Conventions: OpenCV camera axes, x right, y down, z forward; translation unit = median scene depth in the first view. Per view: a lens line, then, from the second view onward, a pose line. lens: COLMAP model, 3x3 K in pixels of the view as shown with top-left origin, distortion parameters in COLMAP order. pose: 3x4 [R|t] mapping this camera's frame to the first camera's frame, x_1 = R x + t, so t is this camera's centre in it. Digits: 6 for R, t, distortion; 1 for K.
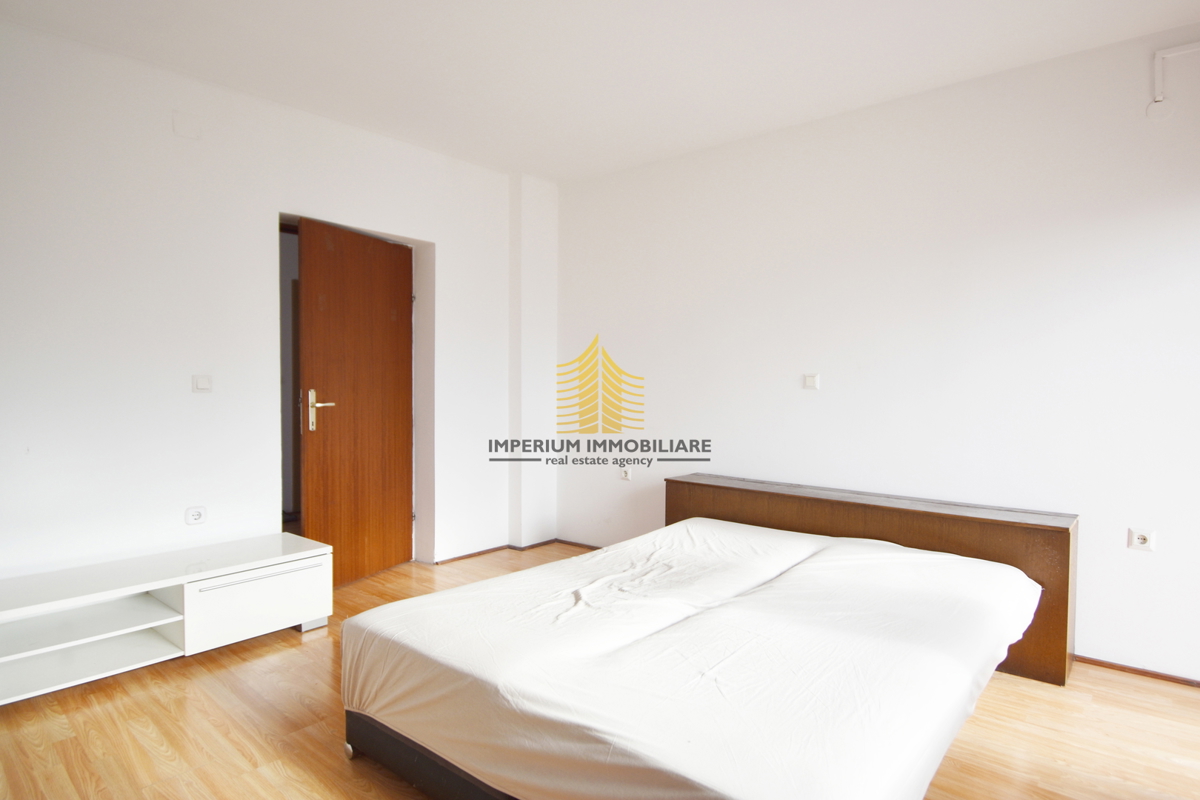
lens RADIAL K [[632.2, 0, 588.8], [0, 632.2, 402.2], [0, 0, 1]] dist [-0.000170, 0.000057]
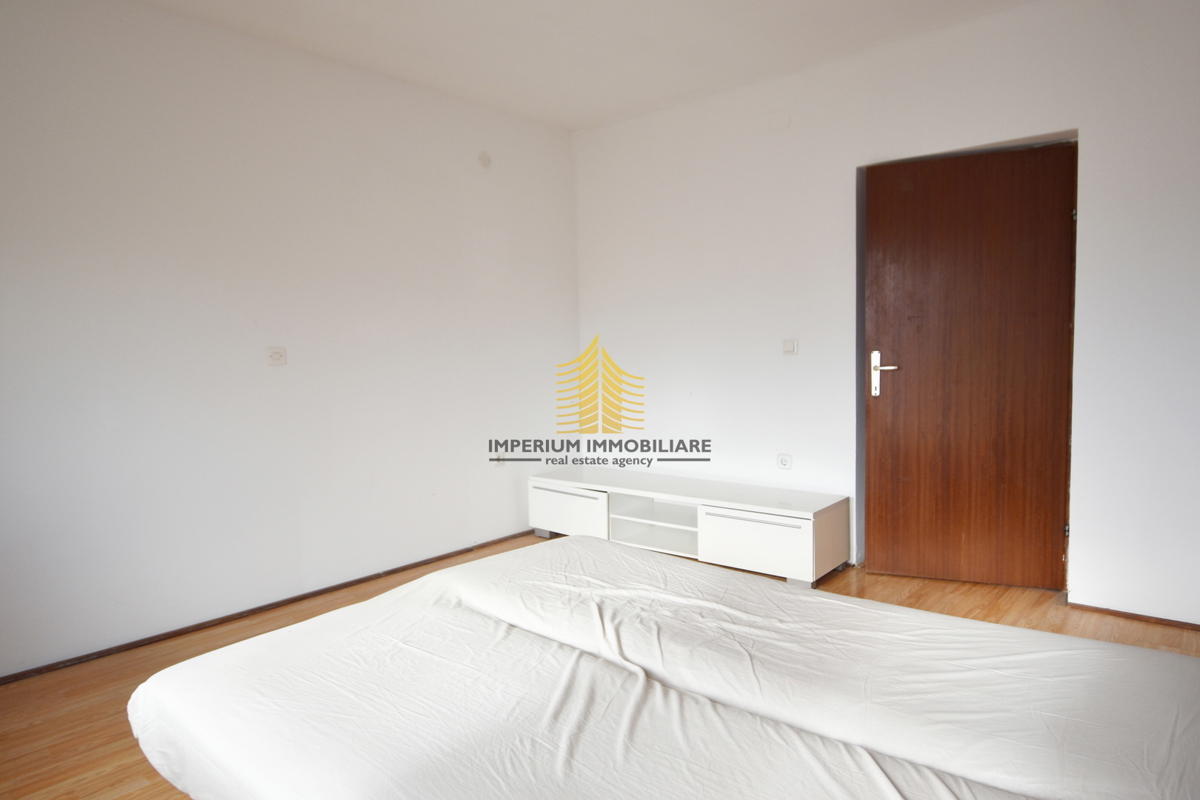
lens RADIAL K [[687.3, 0, 595.0], [0, 687.3, 398.4], [0, 0, 1]] dist [0.004880, -0.010818]
pose [[0.054957, 0.068390, -0.996144, 0.544051], [-0.009202, 0.997644, 0.067985, -0.016084], [0.998446, 0.005430, 0.055457, 0.532345]]
